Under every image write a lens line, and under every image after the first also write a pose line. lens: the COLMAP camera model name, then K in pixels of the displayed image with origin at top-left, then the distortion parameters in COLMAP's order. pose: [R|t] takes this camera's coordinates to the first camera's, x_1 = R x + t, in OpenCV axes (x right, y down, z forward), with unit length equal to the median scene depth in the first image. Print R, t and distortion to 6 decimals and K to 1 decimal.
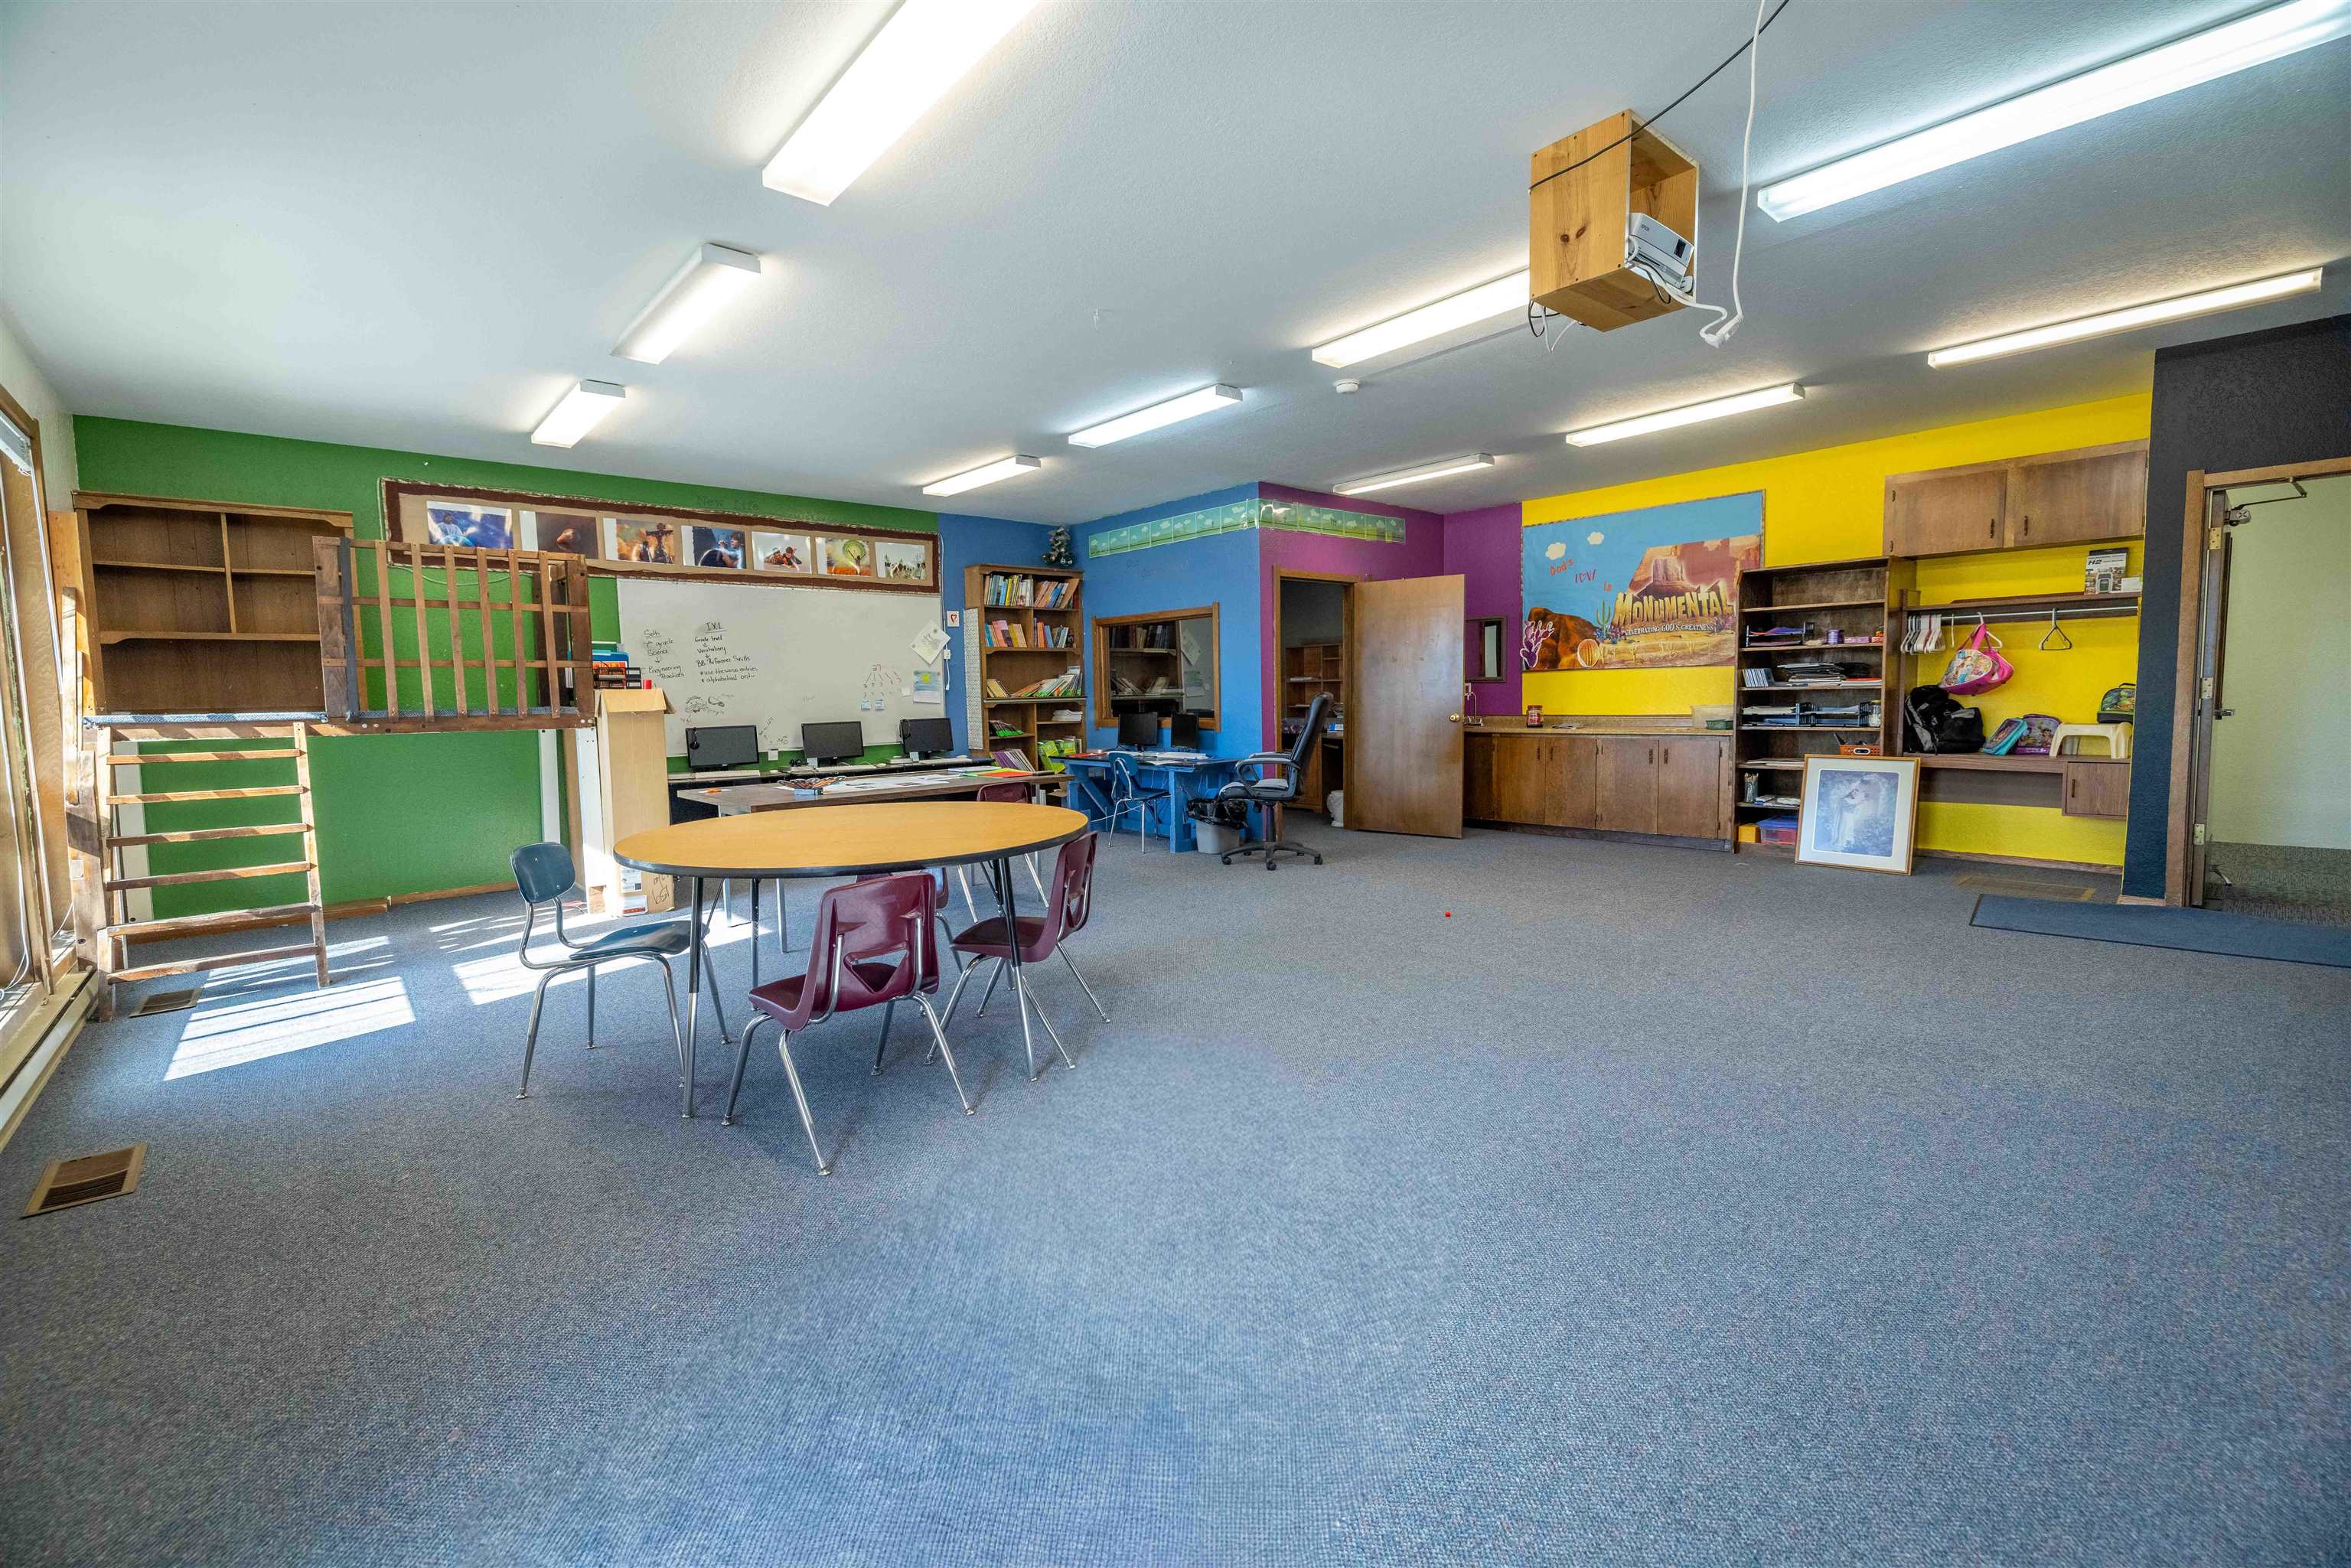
lens RADIAL K [[993.8, 0, 1170.0], [0, 993.8, 774.6], [0, 0, 1]] dist [-0.001076, -0.000057]
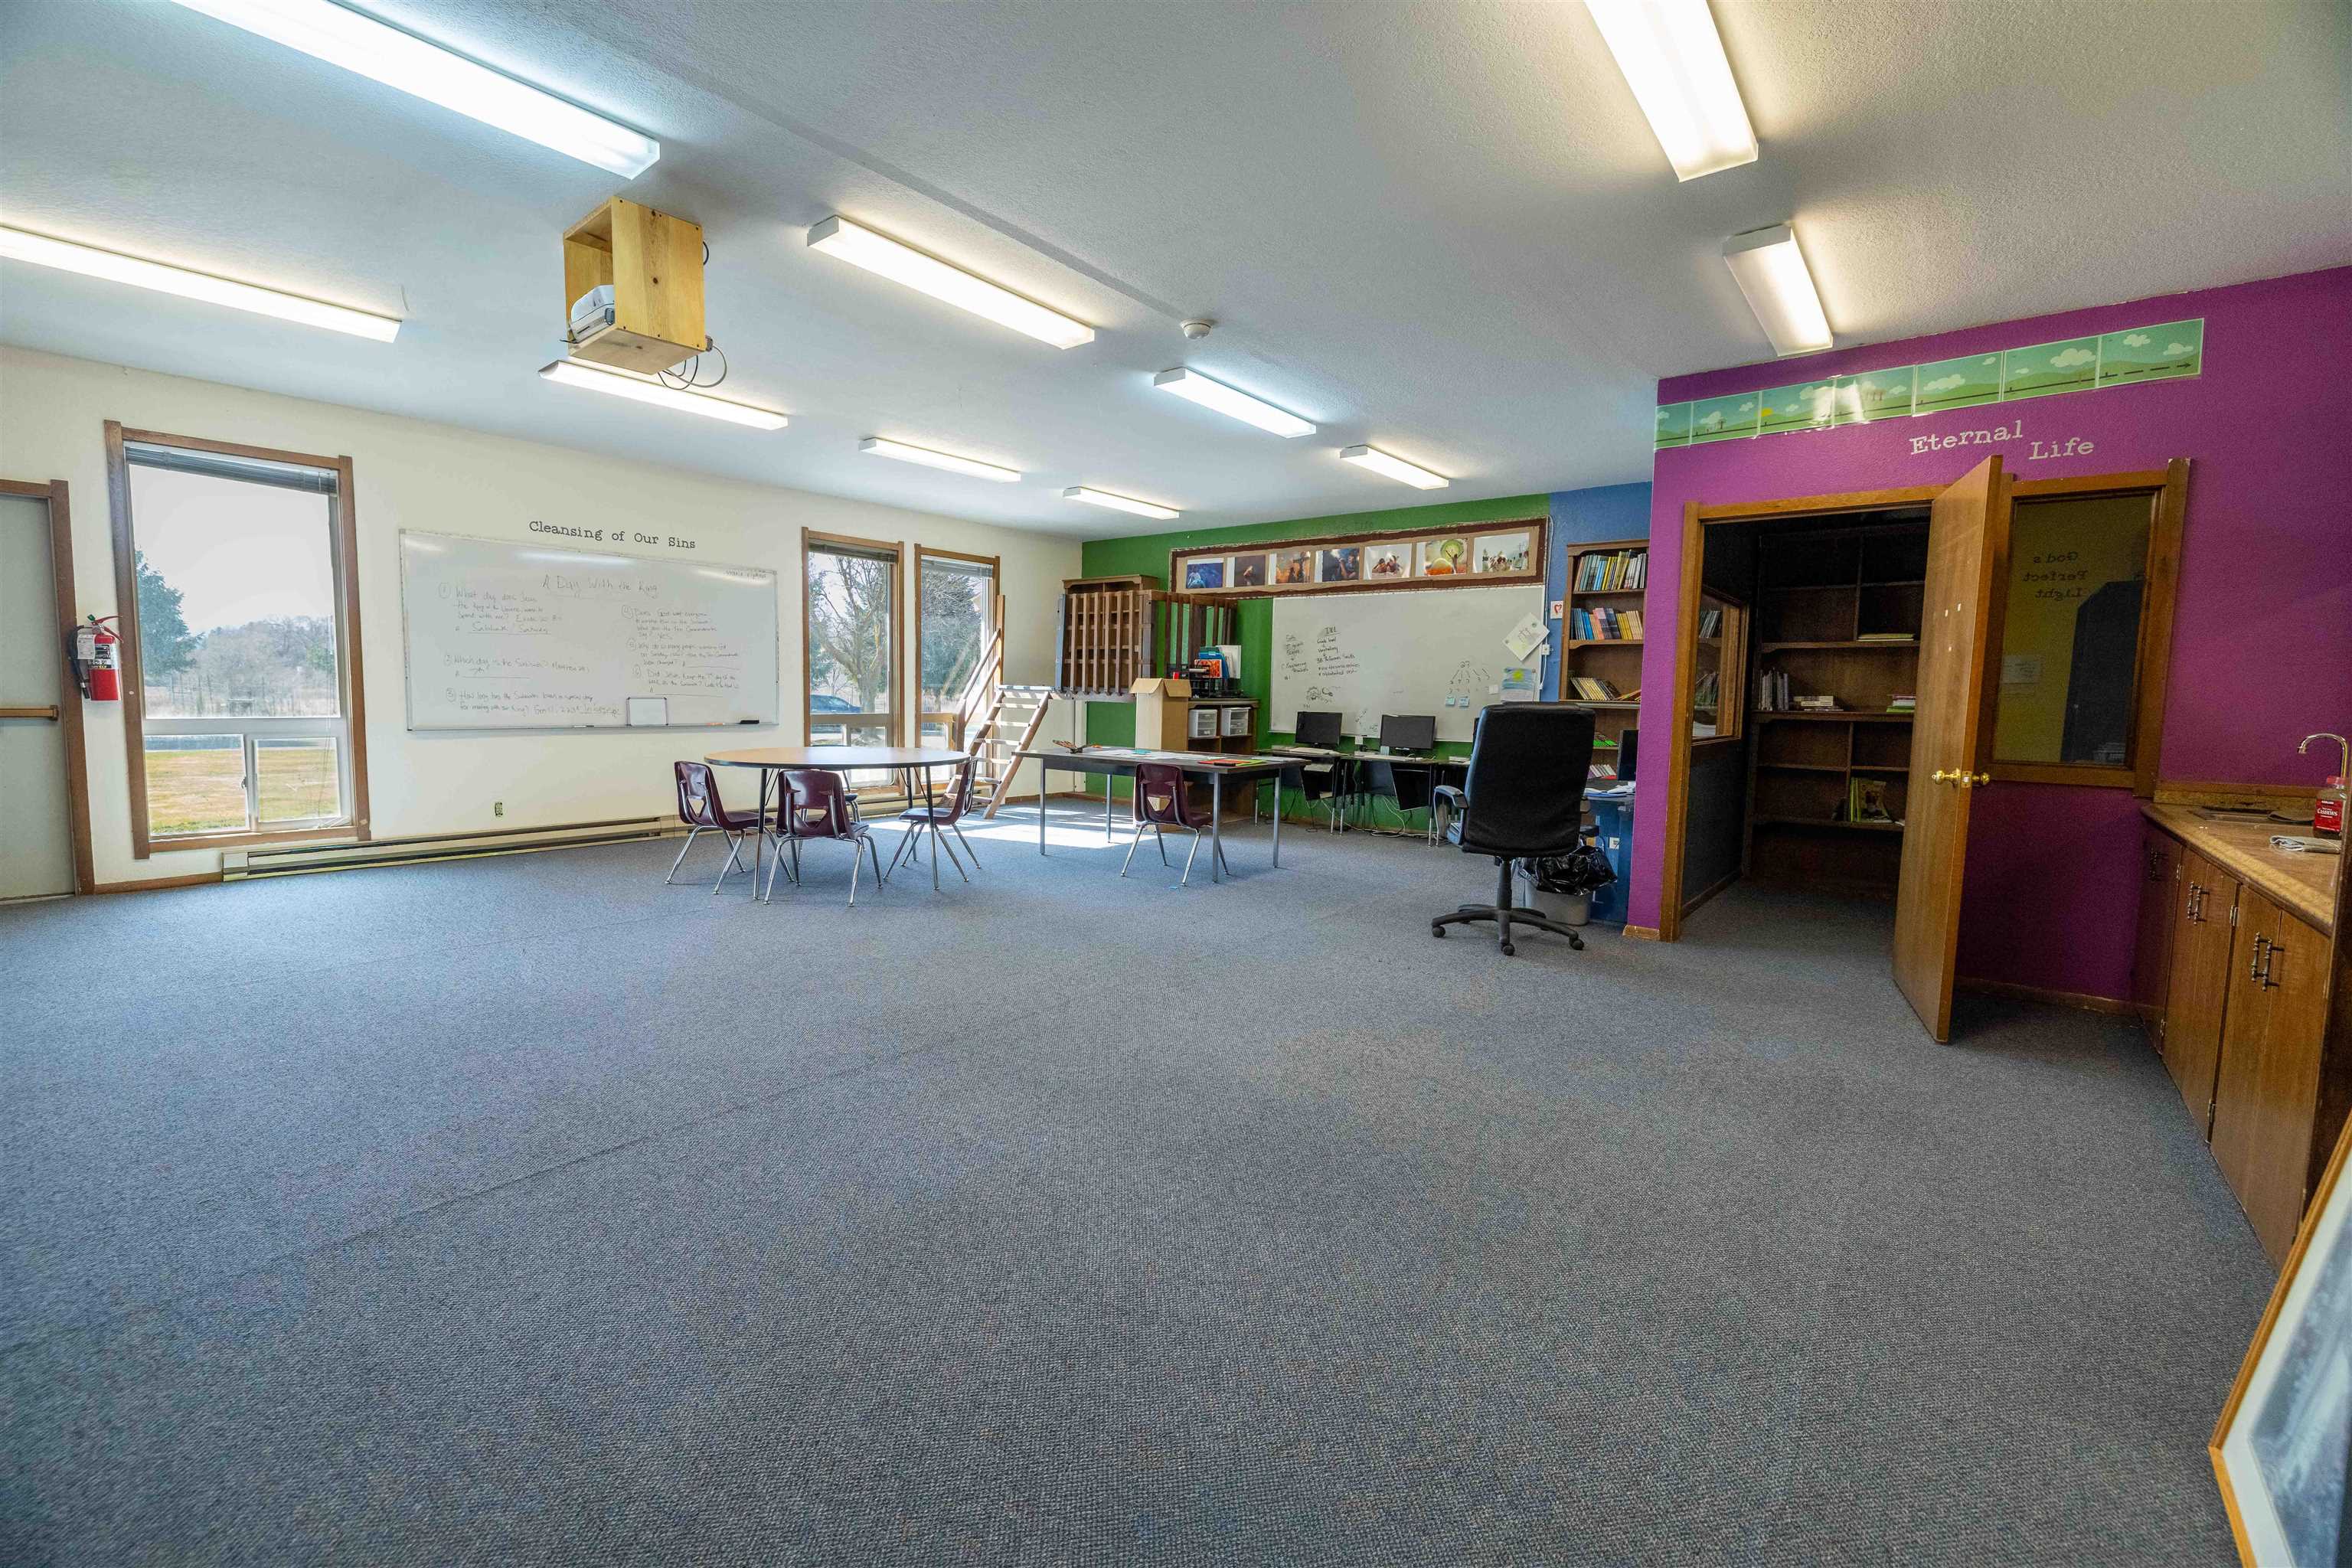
lens RADIAL K [[994.3, 0, 1163.9], [0, 994.3, 775.5], [0, 0, 1]] dist [-0.001076, -0.000057]
pose [[0.152988, 0.111076, -0.981966, 0.687513], [-0.106176, 0.989759, 0.095415, -0.063386], [0.982508, 0.089664, 0.163215, 0.577570]]
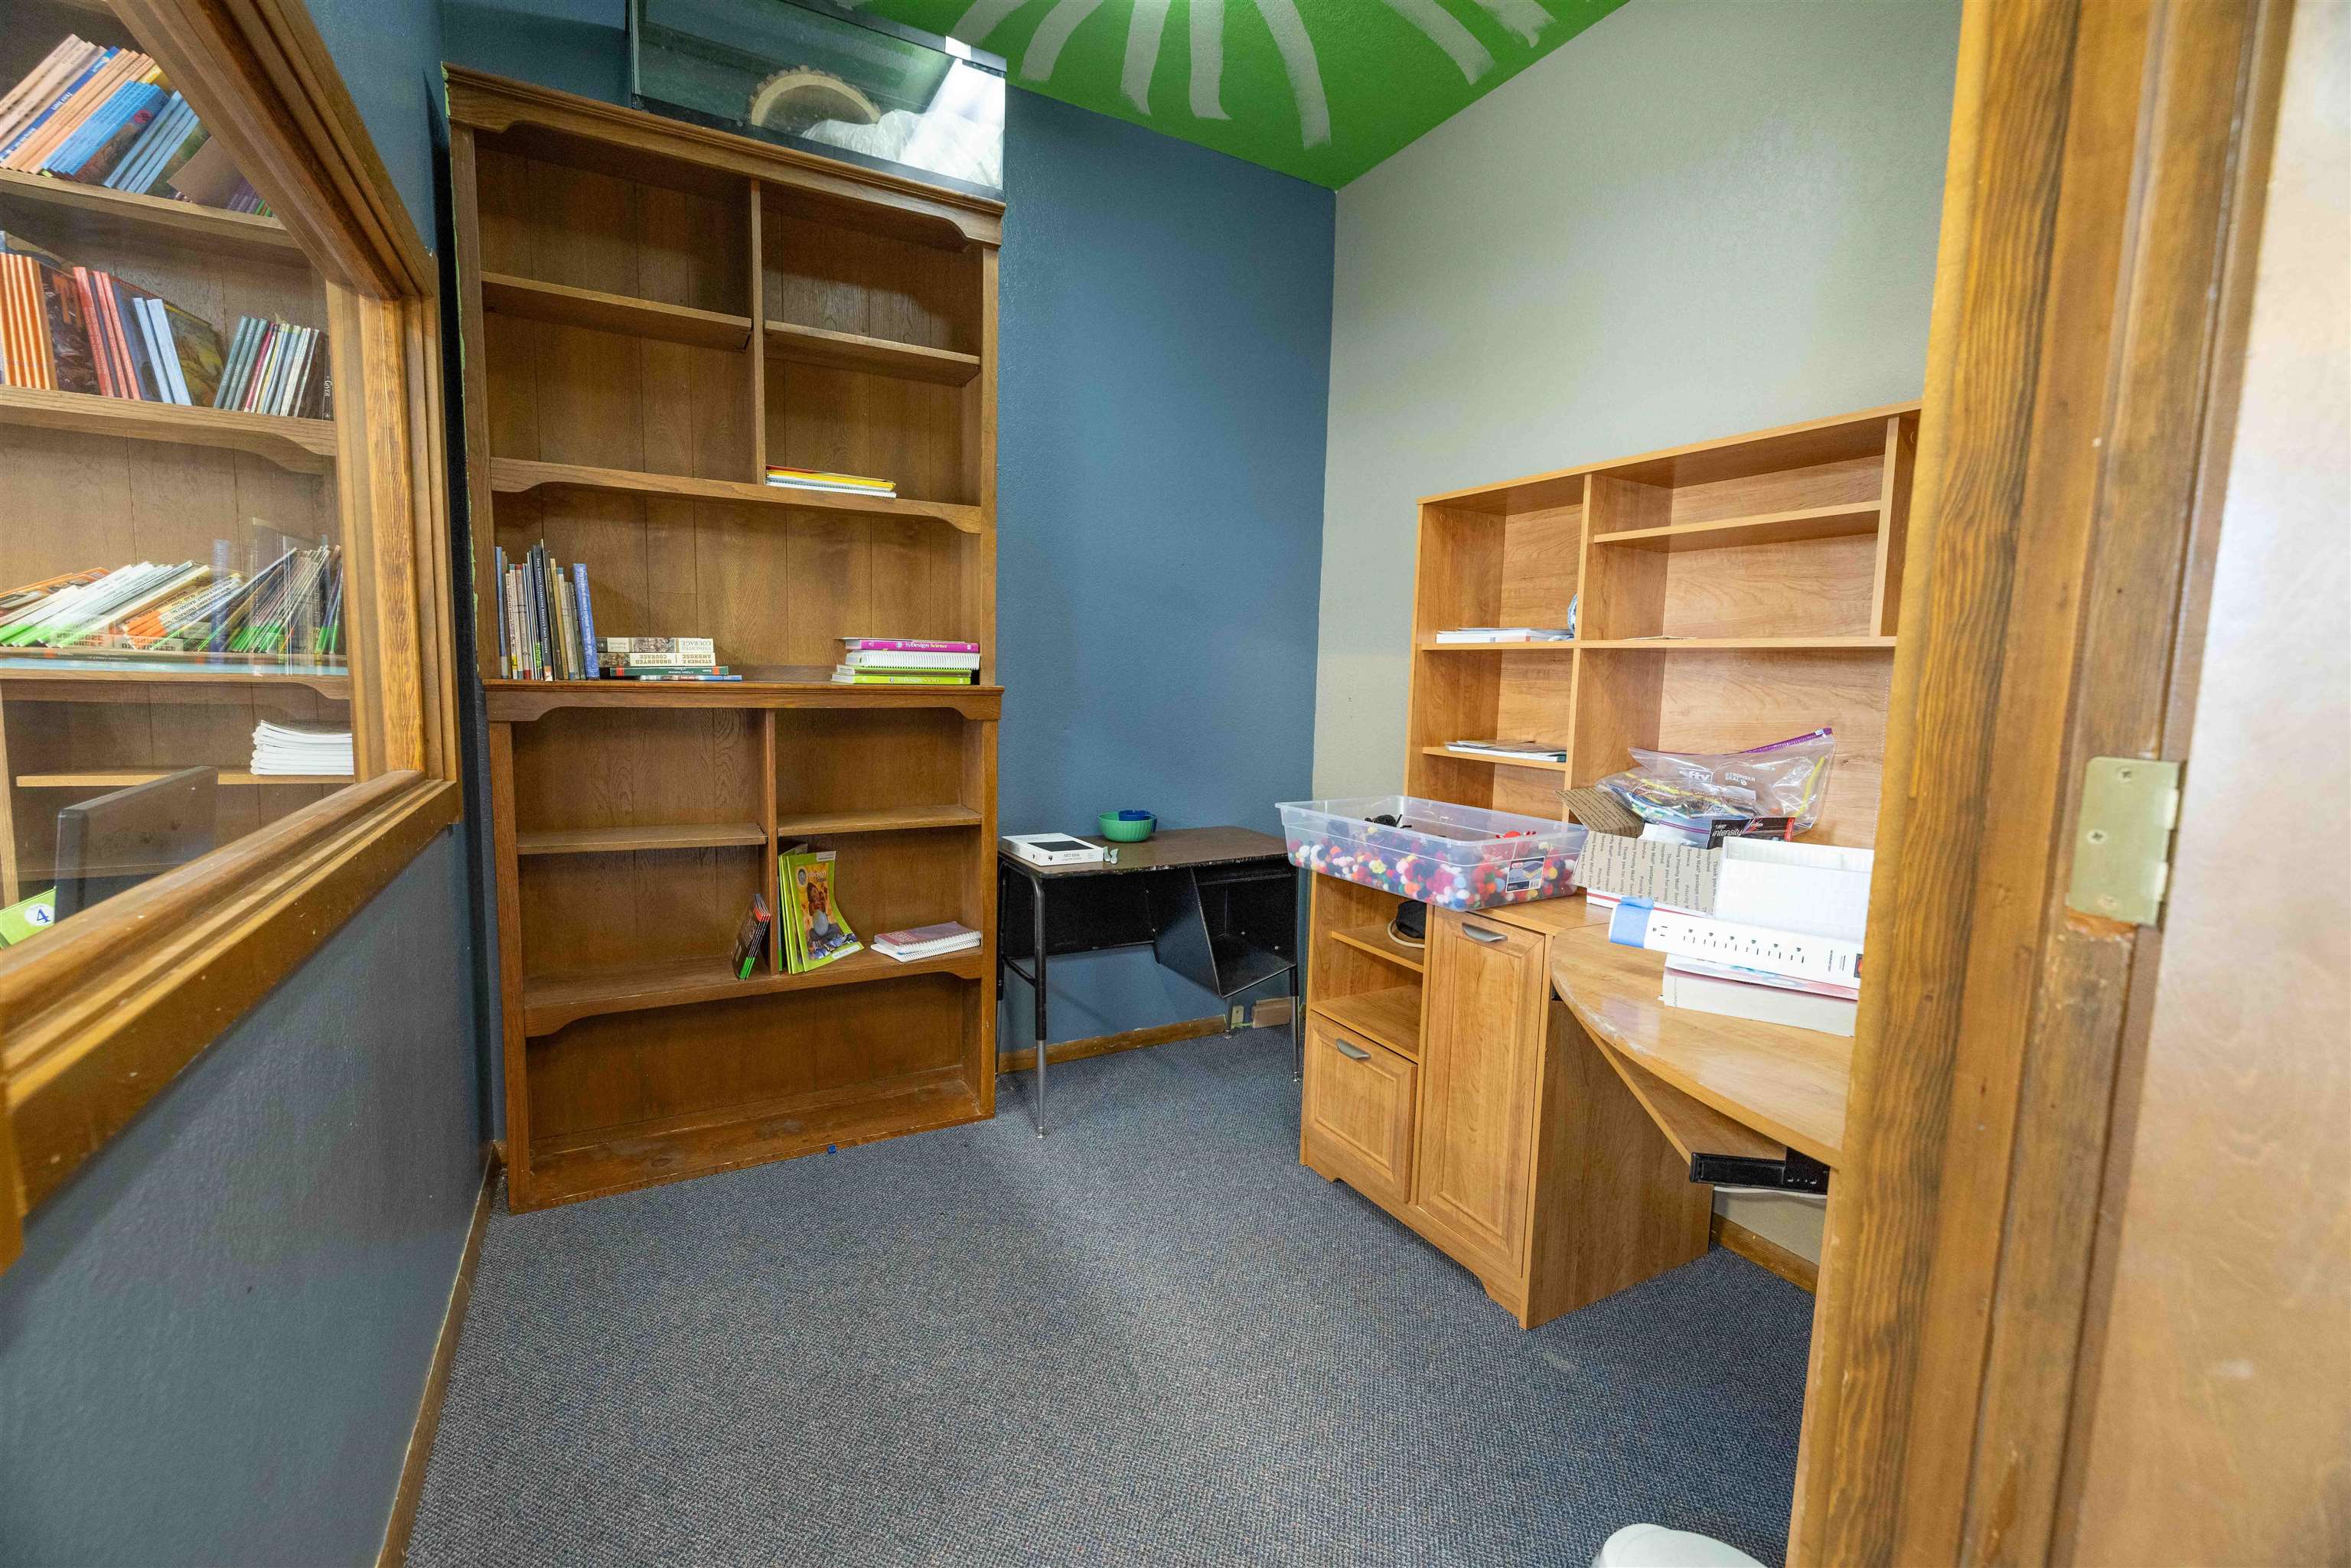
lens RADIAL K [[993.8, 0, 1162.3], [0, 993.8, 781.1], [0, 0, 1]] dist [-0.001076, -0.000057]
pose [[0.971027, 0.075537, -0.226718, 0.150210], [-0.070317, 0.997042, 0.031028, -0.085236], [0.228391, -0.014187, 0.973466, 0.998732]]
